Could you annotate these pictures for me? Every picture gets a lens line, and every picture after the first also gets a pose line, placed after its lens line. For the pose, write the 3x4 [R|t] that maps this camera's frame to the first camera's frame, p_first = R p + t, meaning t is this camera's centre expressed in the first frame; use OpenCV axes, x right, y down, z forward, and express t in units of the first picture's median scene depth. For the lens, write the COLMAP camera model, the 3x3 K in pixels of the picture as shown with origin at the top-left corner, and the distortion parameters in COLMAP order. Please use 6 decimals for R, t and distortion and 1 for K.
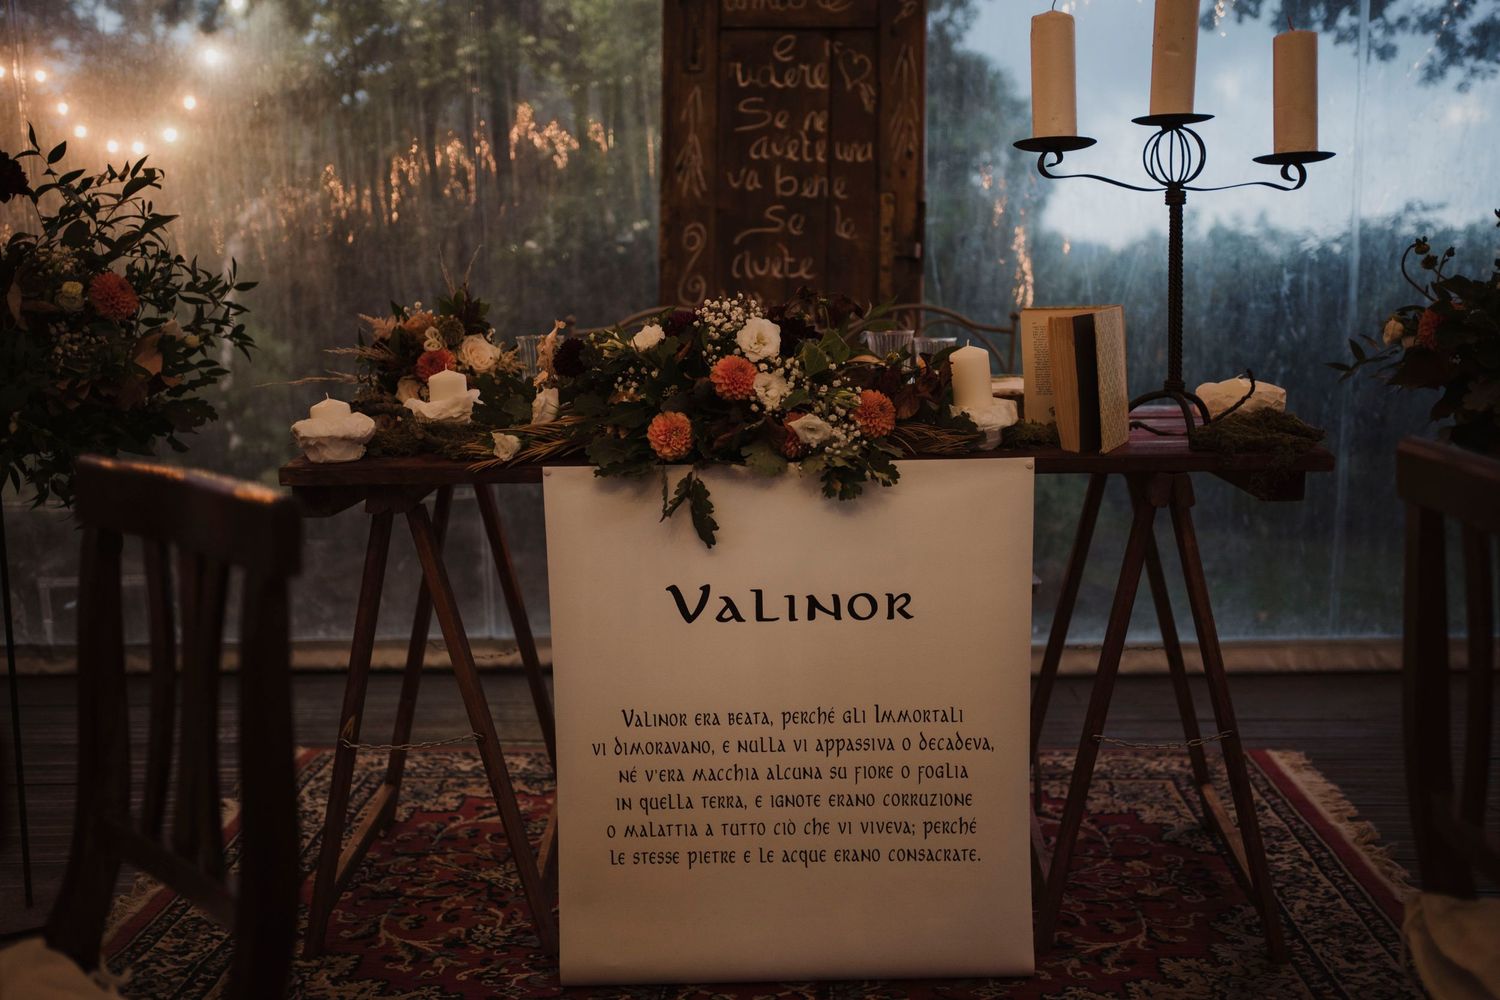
lens RADIAL K [[1521.1, 0, 744.8], [0, 1521.1, 483.9], [0, 0, 1]] dist [-0.006731, 0.007273]
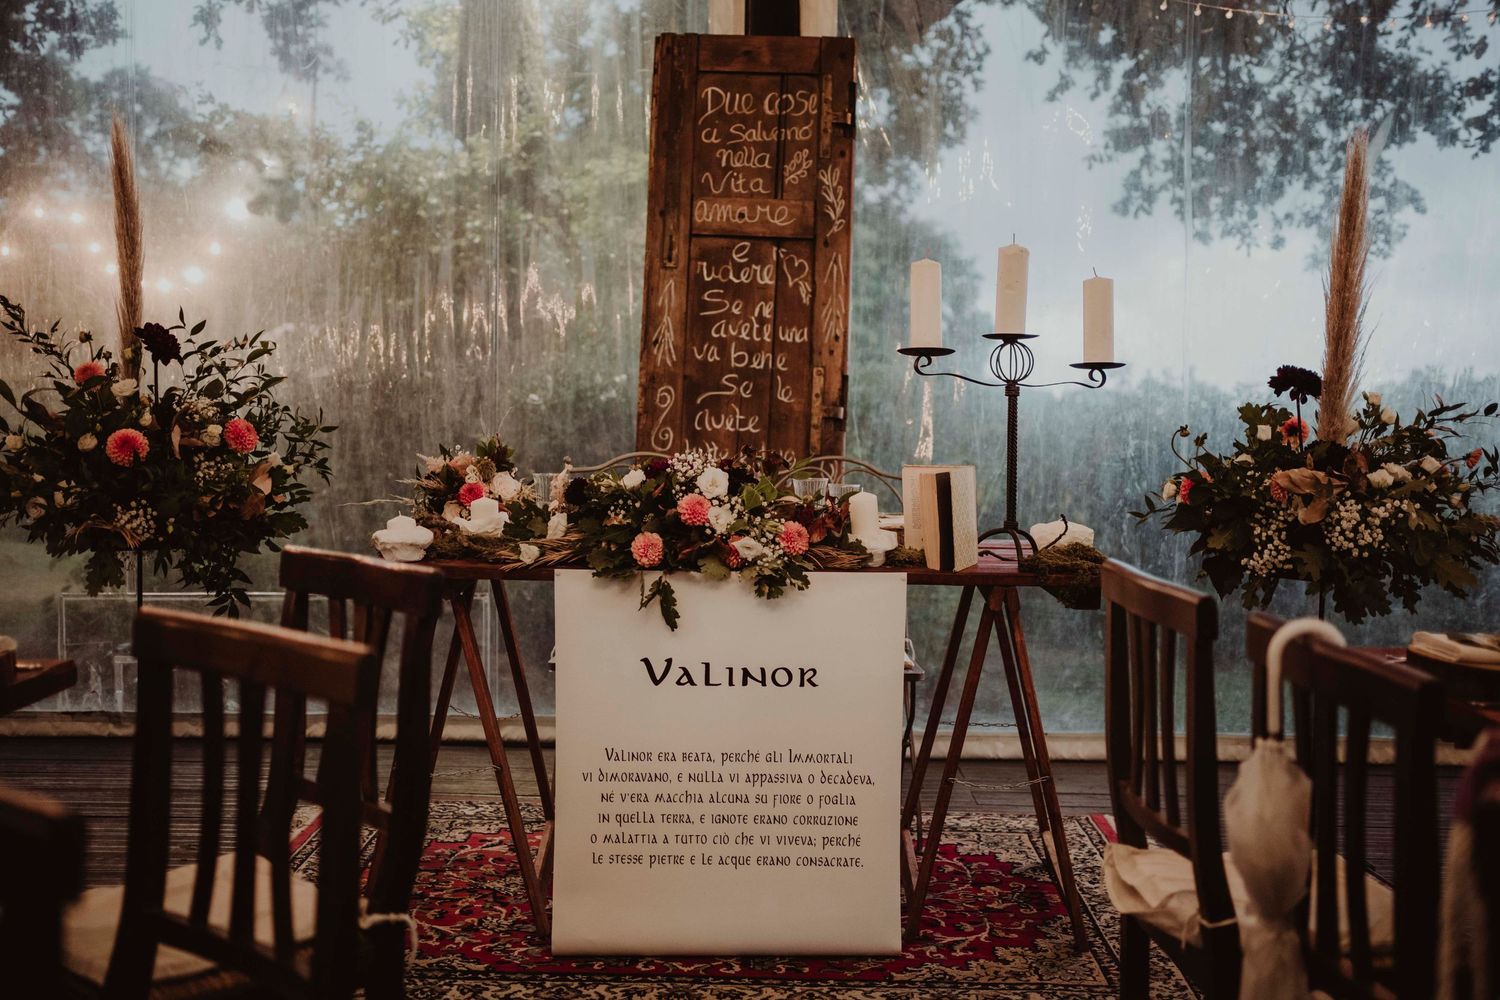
lens RADIAL K [[1521.1, 0, 744.8], [0, 1521.1, 483.9], [0, 0, 1]] dist [-0.006731, 0.007273]
pose [[0.999131, 0.031057, 0.027789, -0.000265], [-0.028587, 0.995949, -0.085259, 0.022961], [-0.030325, 0.084391, 0.995971, -0.369839]]
